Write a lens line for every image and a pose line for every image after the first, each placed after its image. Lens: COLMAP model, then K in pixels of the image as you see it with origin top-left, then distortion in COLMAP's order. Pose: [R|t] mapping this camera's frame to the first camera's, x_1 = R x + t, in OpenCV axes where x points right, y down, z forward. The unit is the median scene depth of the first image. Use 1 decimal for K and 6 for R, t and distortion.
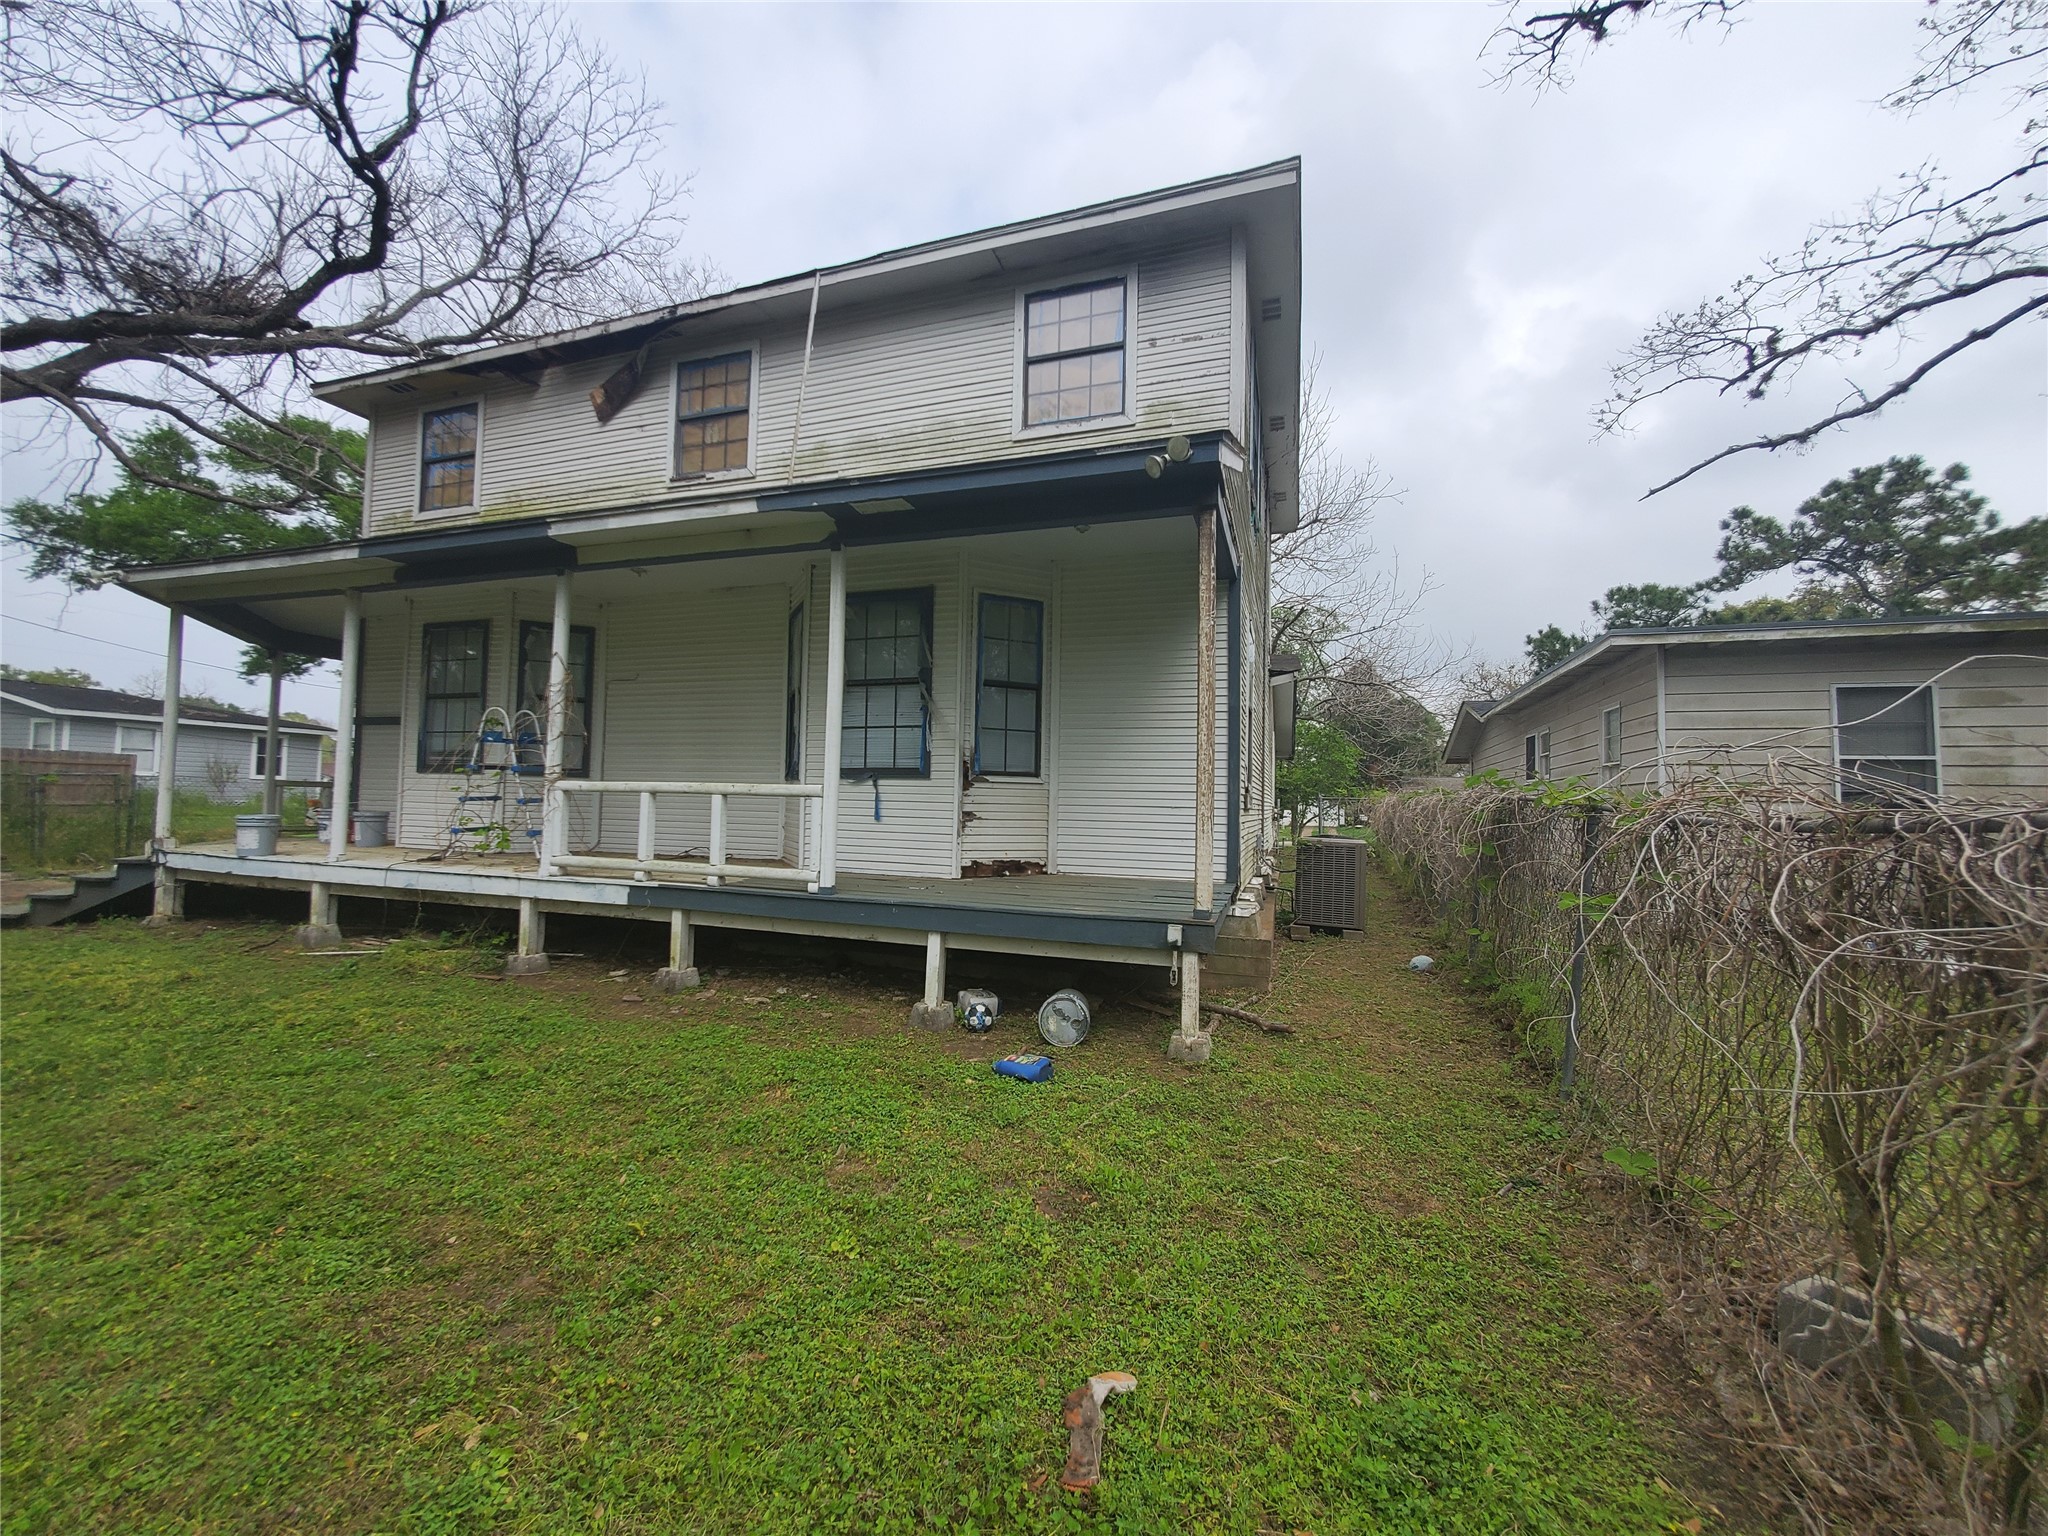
lens RADIAL K [[817.0, 0, 1025.4], [0, 817.0, 777.3], [0, 0, 1]] dist [0.000681, -0.000421]
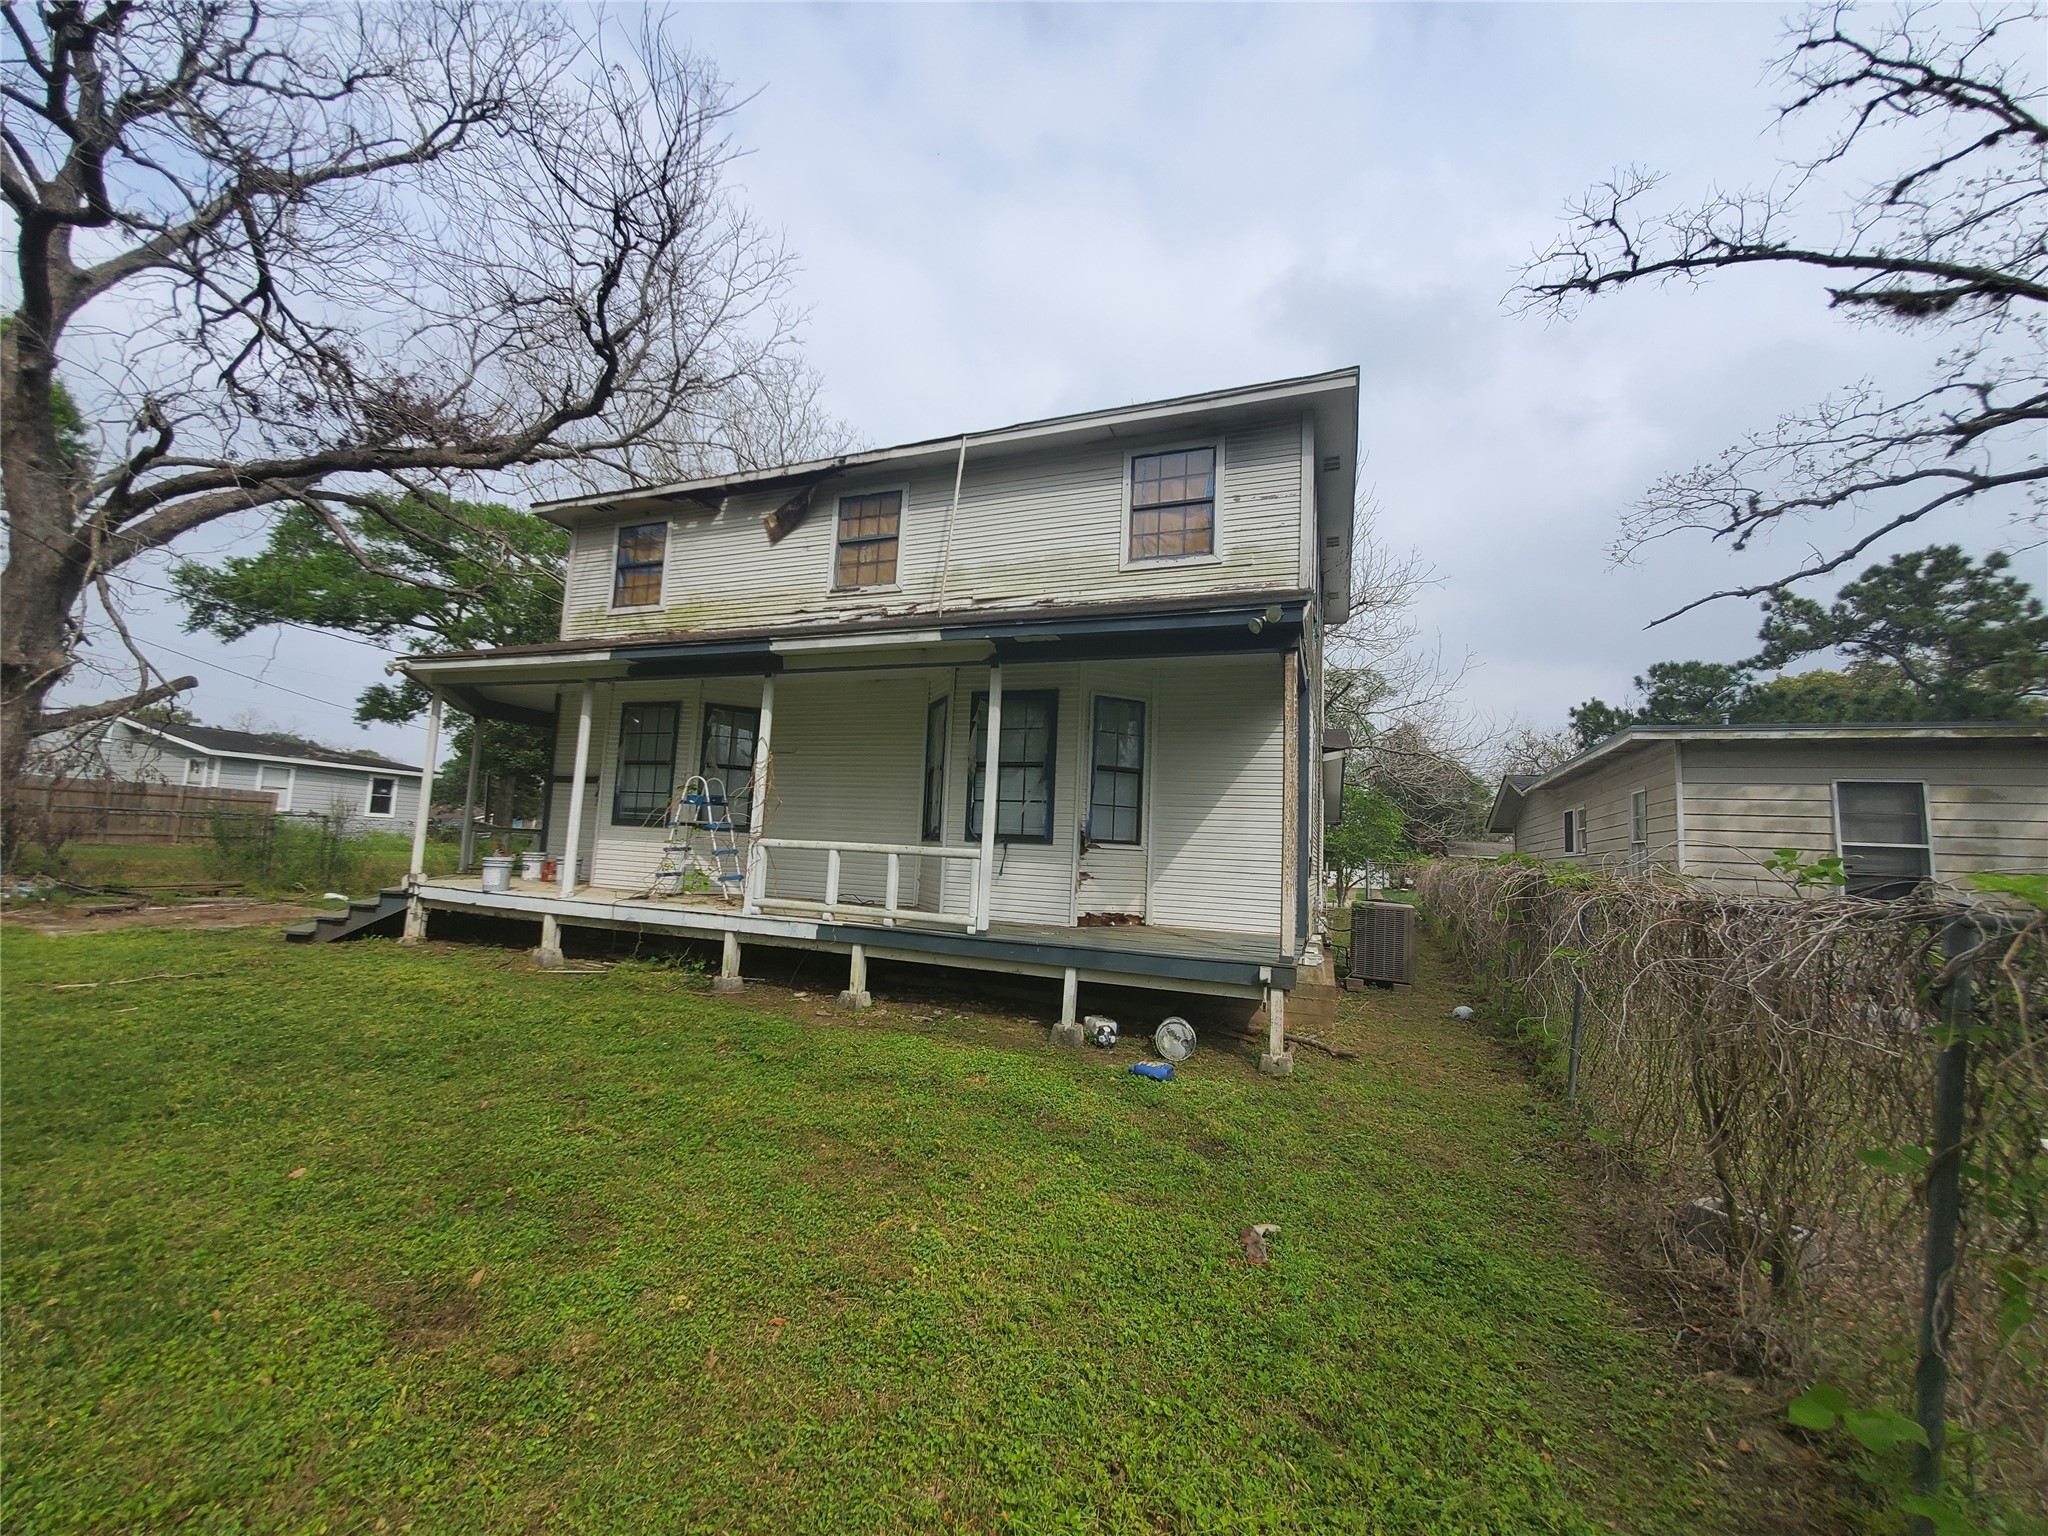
lens RADIAL K [[824.5, 0, 1017.1], [0, 824.5, 775.5], [0, 0, 1]] dist [-0.001078, -0.000347]
pose [[0.998476, 0.022411, -0.050432, -0.093756], [-0.025579, 0.997681, -0.063067, -0.018981], [0.048901, 0.064261, 0.996734, -0.214142]]
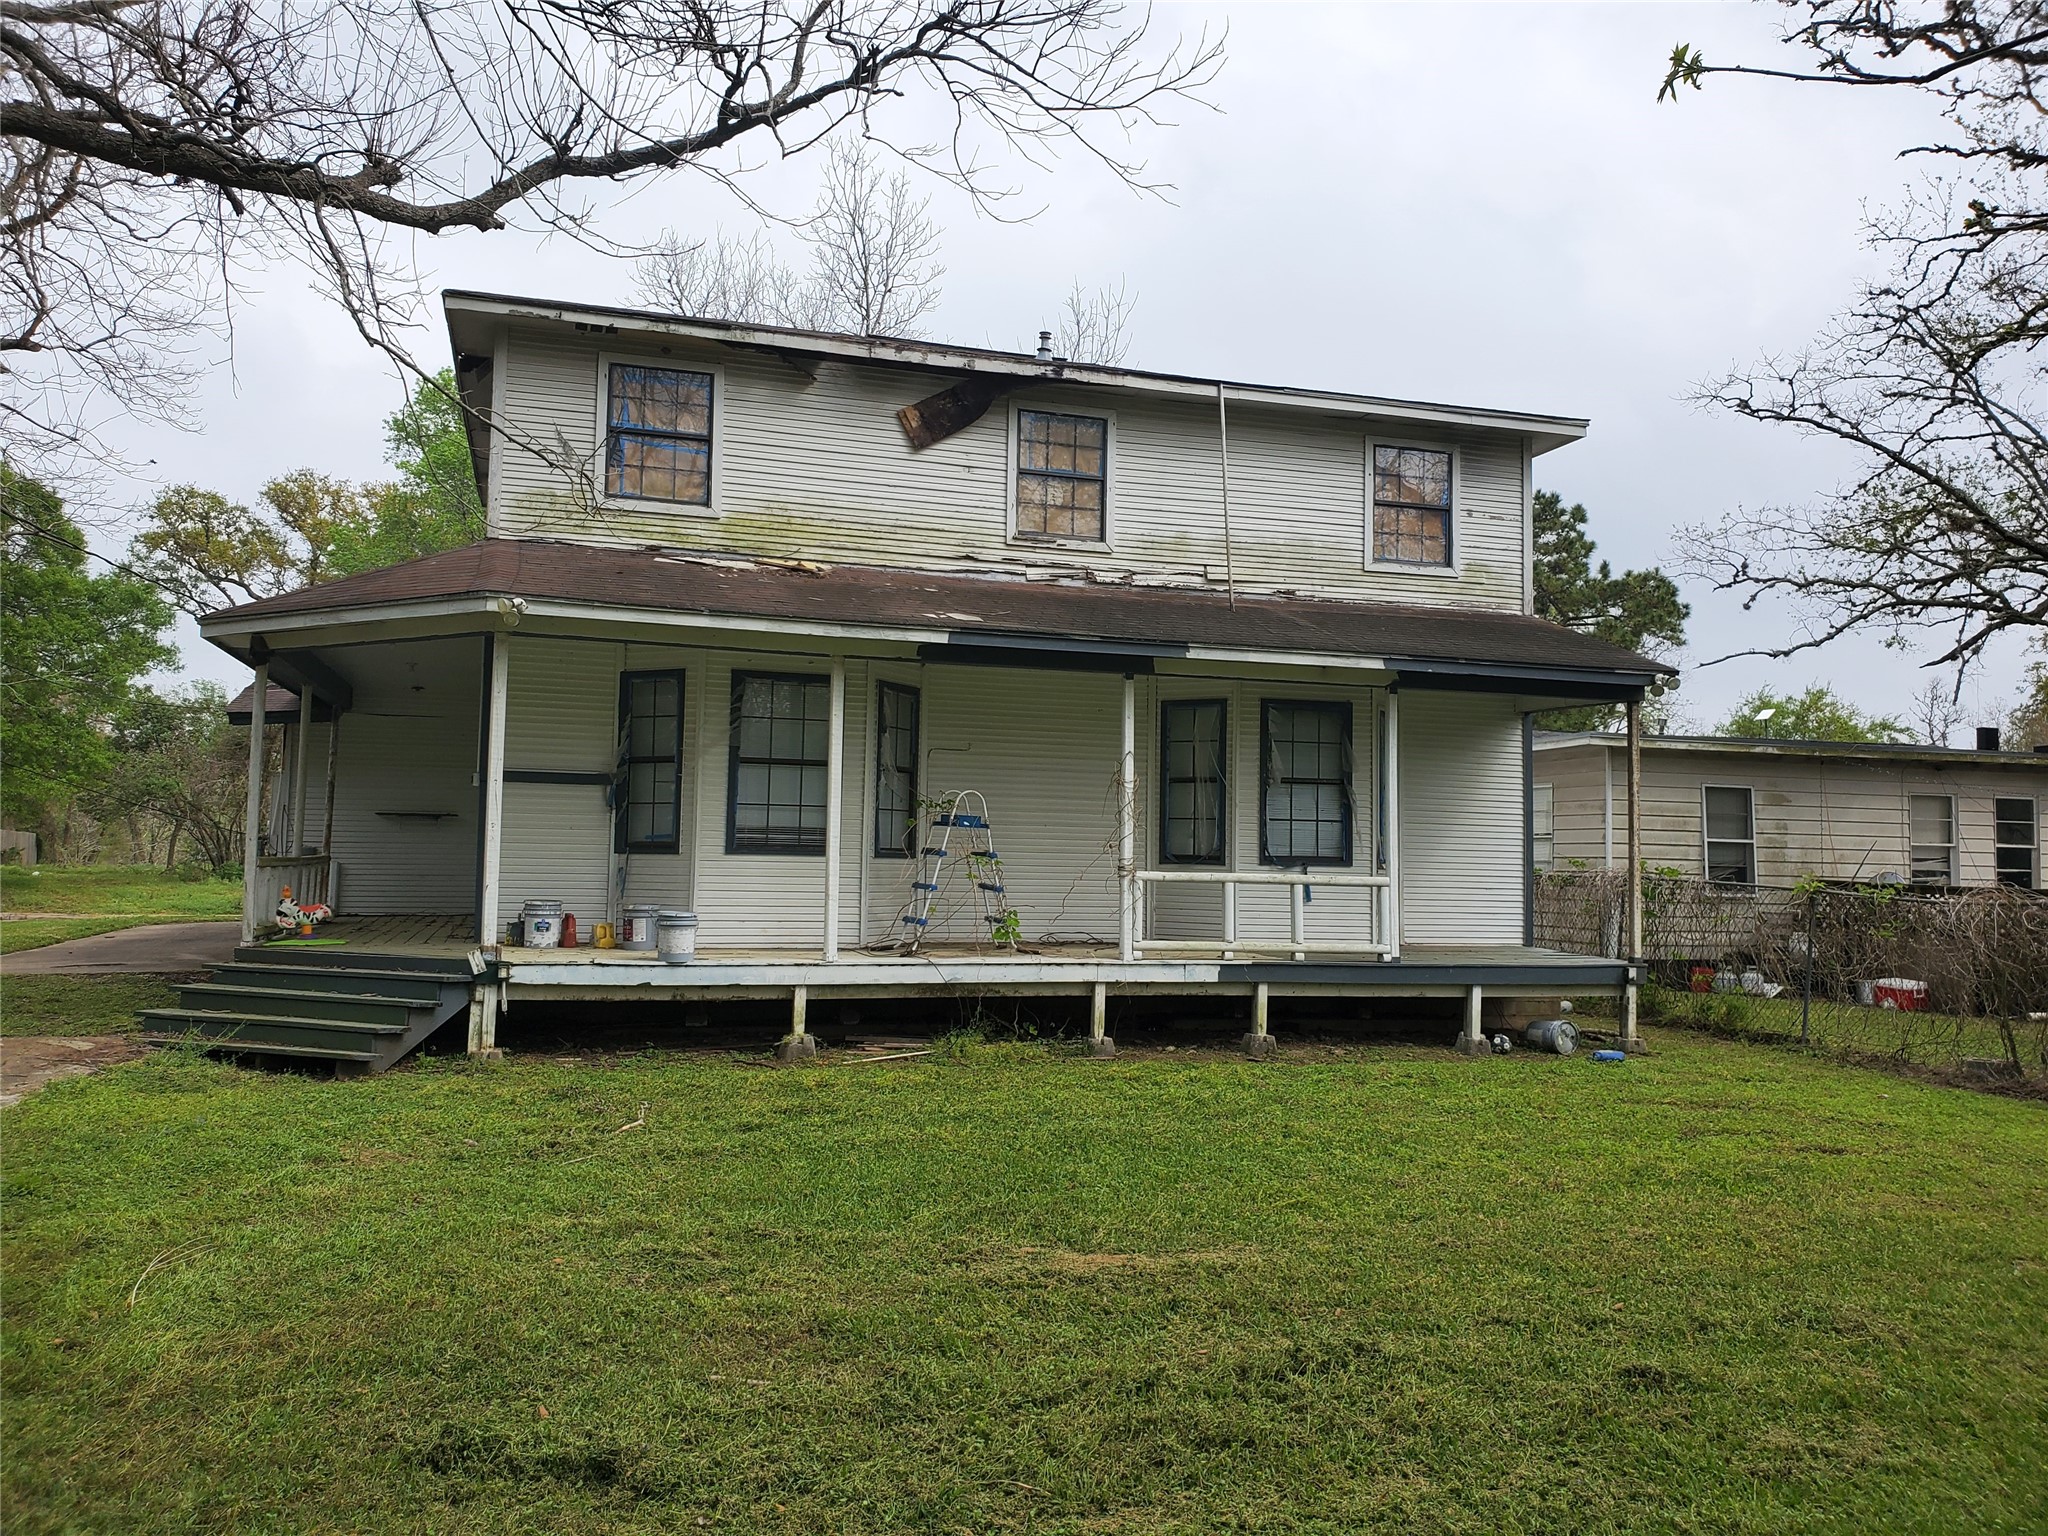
lens RADIAL K [[1670.5, 0, 1024.0], [0, 1670.5, 768.0], [0, 0, 1]] dist [0.221832, -0.649890]
pose [[0.795377, 0.028458, 0.605447, -1.684128], [-0.021623, 0.999594, -0.018577, -0.073211], [-0.605730, 0.001684, 0.795669, -0.553711]]
